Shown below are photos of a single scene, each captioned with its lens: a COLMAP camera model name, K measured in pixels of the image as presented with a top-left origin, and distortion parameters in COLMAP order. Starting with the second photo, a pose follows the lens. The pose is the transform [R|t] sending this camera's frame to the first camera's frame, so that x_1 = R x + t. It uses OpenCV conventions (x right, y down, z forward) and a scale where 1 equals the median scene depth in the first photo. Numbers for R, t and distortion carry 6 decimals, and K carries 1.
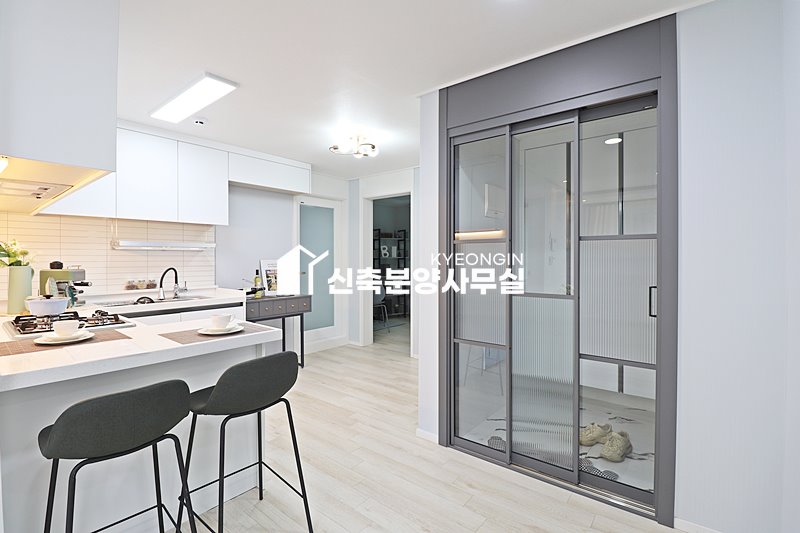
lens RADIAL K [[373.8, 0, 400.8], [0, 373.8, 261.8], [0, 0, 1]] dist [0.001593, -0.014017]
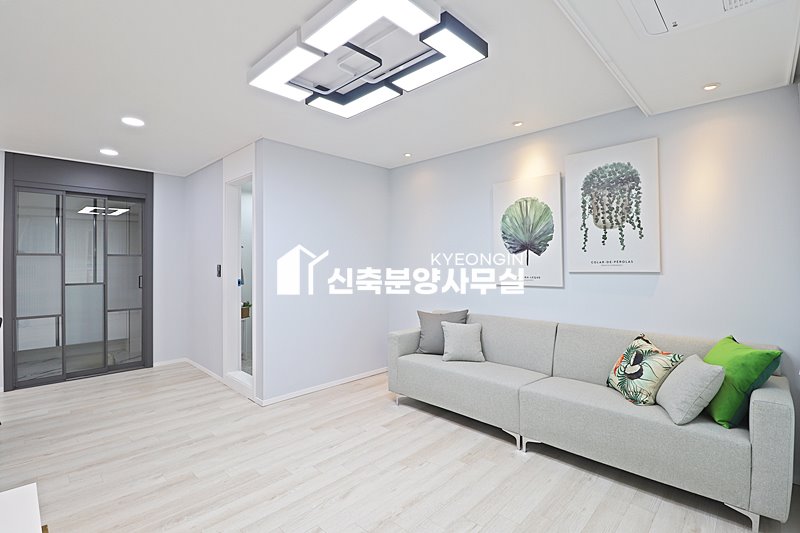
lens RADIAL K [[373.8, 0, 400.8], [0, 373.8, 261.8], [0, 0, 1]] dist [0.001593, -0.014017]
pose [[0.081531, 0.001404, 0.996670, -0.693097], [0.013062, 0.999912, -0.002477, 0.000558], [-0.996585, 0.013221, 0.081506, -0.386600]]
